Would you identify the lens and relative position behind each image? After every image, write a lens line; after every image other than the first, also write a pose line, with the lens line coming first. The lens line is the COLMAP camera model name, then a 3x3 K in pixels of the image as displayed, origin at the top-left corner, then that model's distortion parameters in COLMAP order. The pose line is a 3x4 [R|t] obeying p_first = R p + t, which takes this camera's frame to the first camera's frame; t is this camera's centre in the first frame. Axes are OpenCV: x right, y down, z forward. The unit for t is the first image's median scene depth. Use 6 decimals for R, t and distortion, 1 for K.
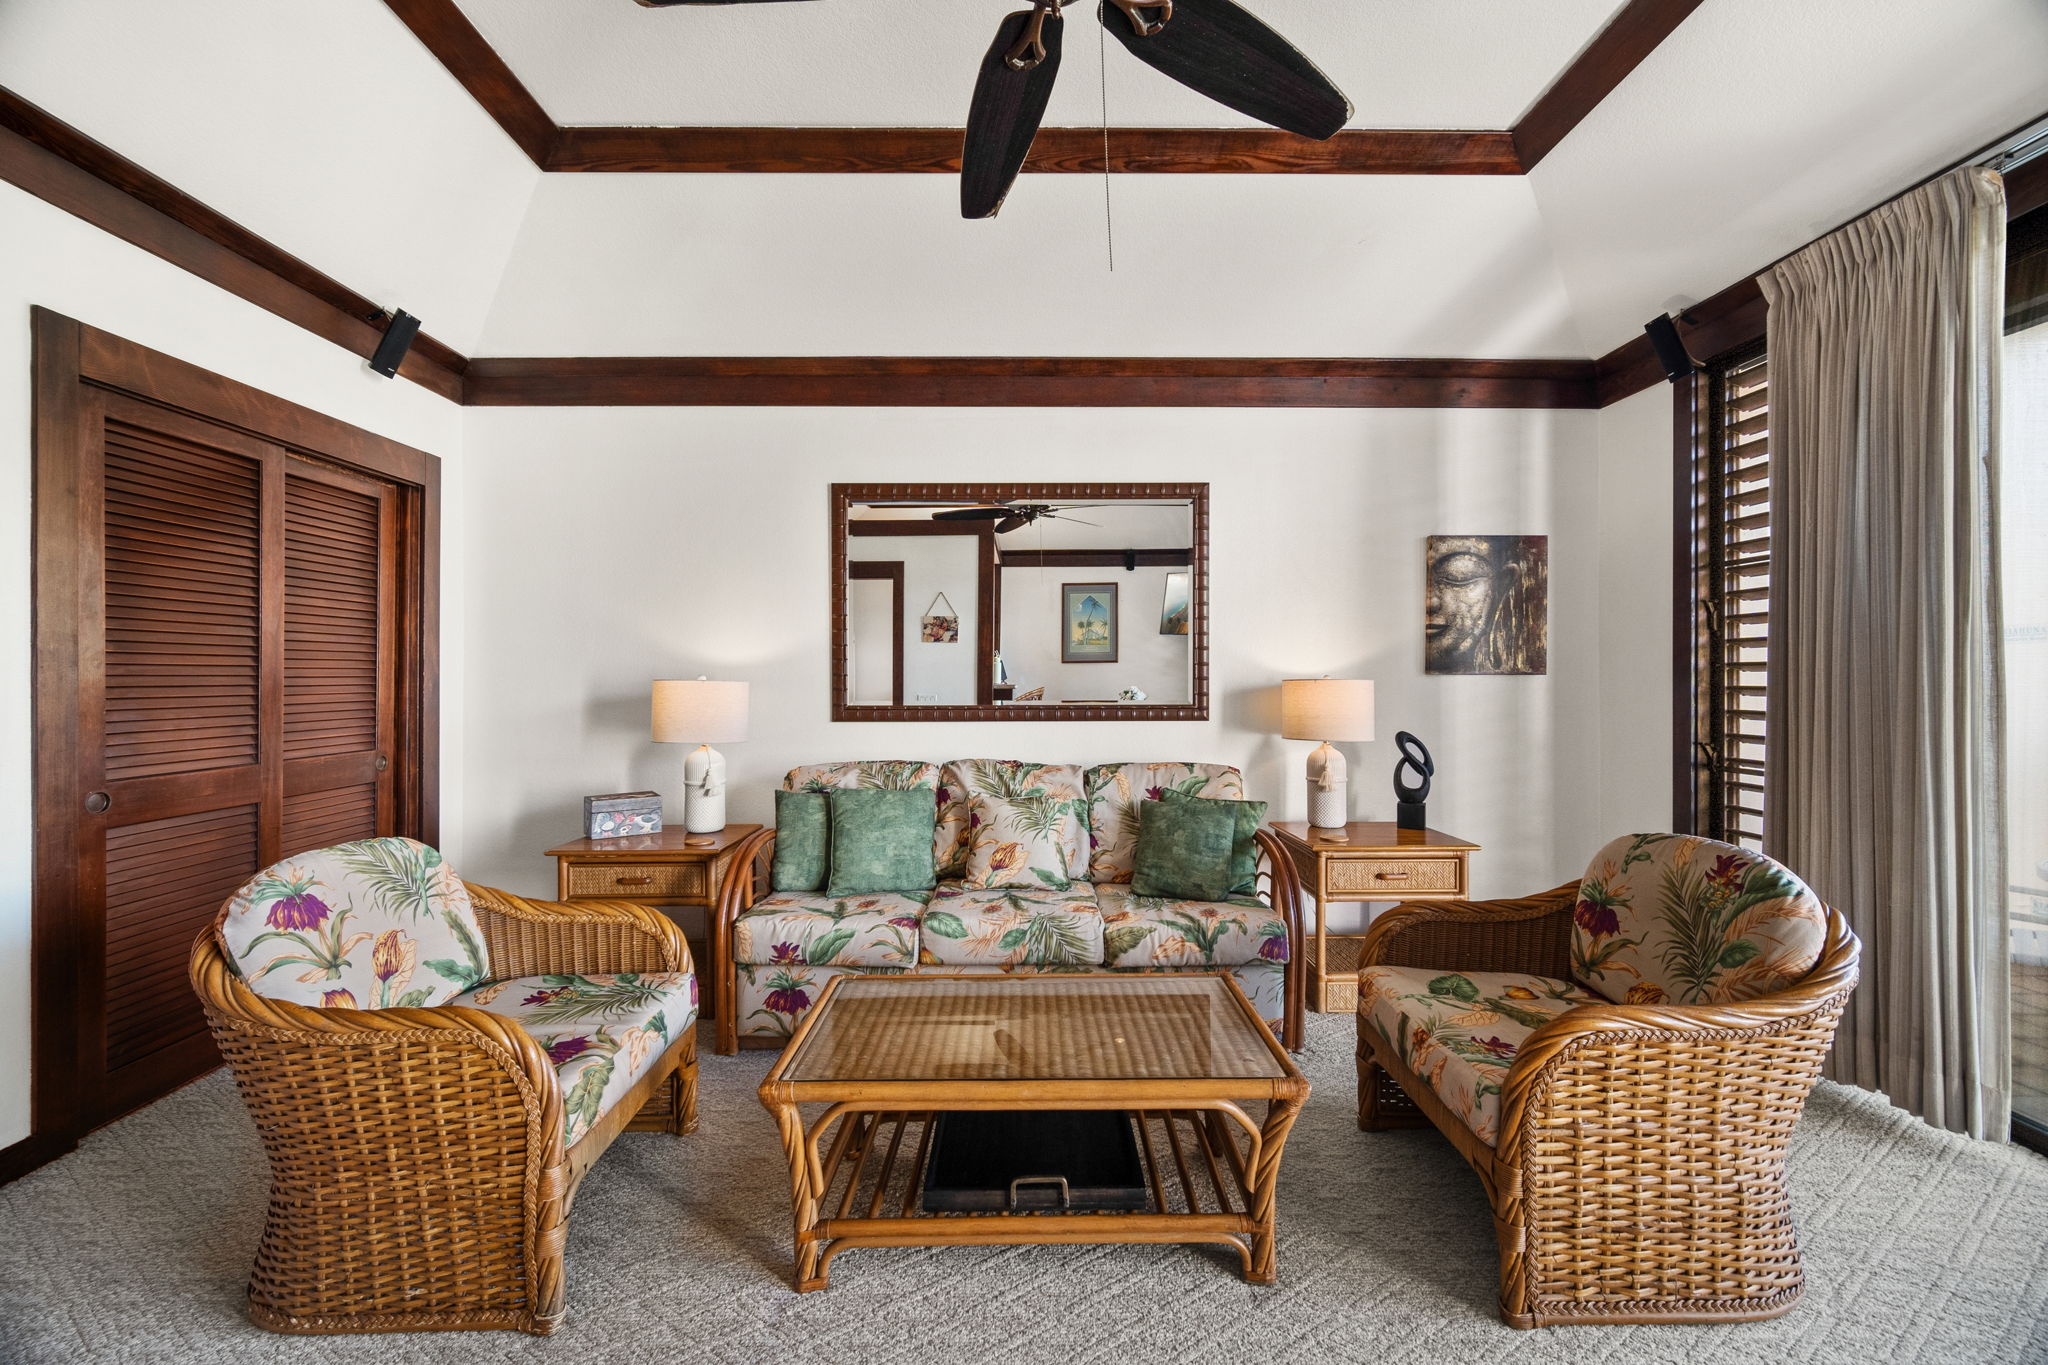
lens RADIAL K [[810.2, 0, 1032.2], [0, 810.2, 669.4], [0, 0, 1]] dist [-0.000085, 0.000114]
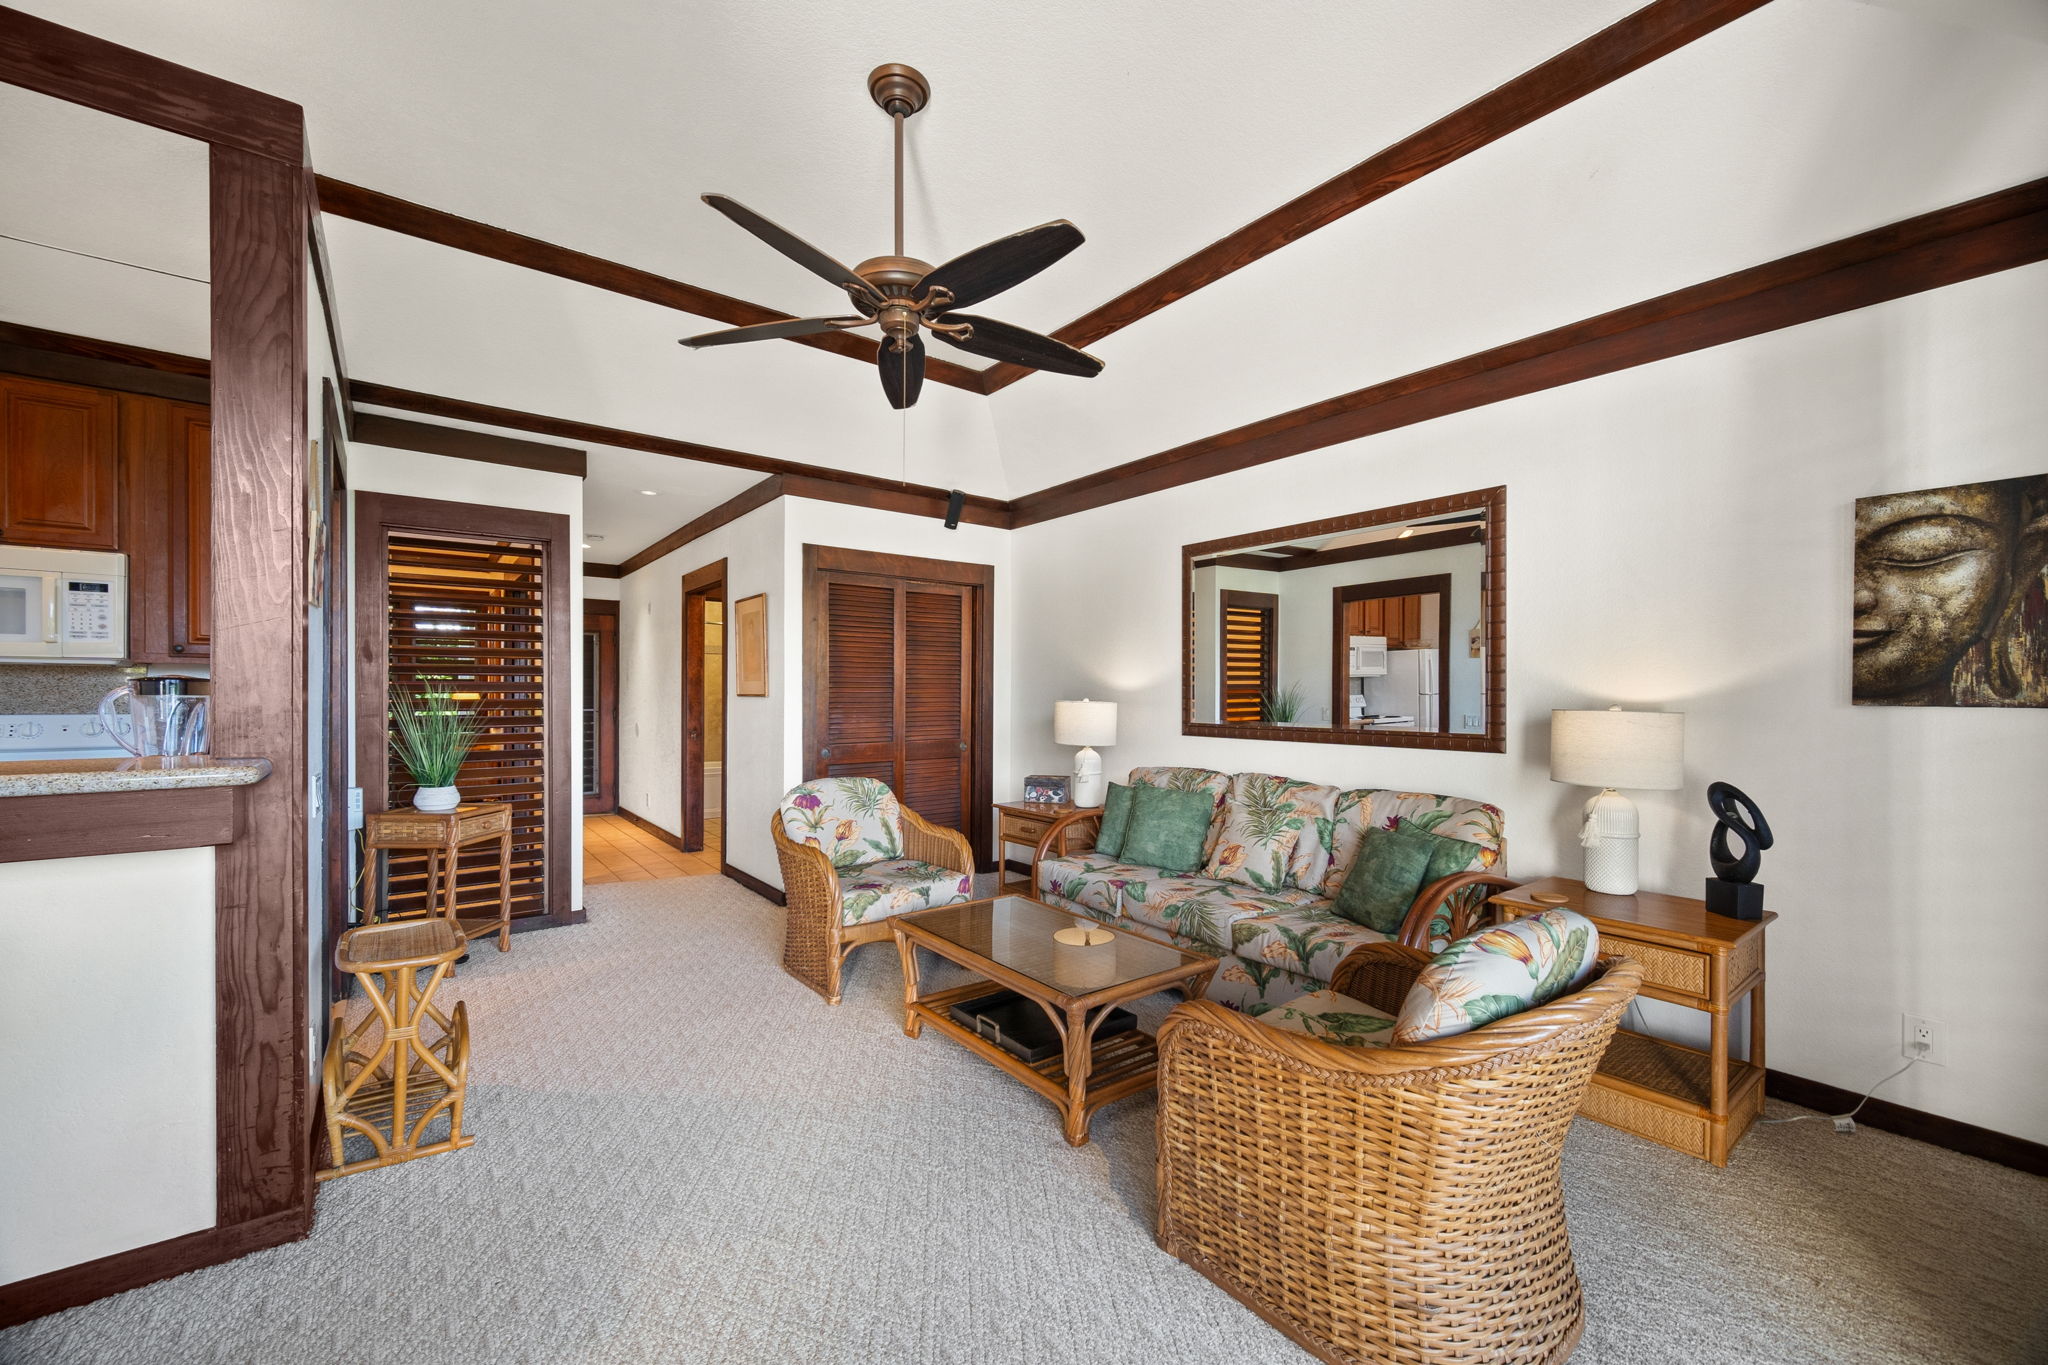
lens RADIAL K [[807.3, 0, 1020.8], [0, 807.3, 685.0], [0, 0, 1]] dist [-0.000577, -0.000110]
pose [[0.602533, -0.004293, -0.798082, 0.722863], [0.005266, 0.999985, -0.001403, -0.015914], [0.798077, -0.003357, 0.602547, 0.051710]]
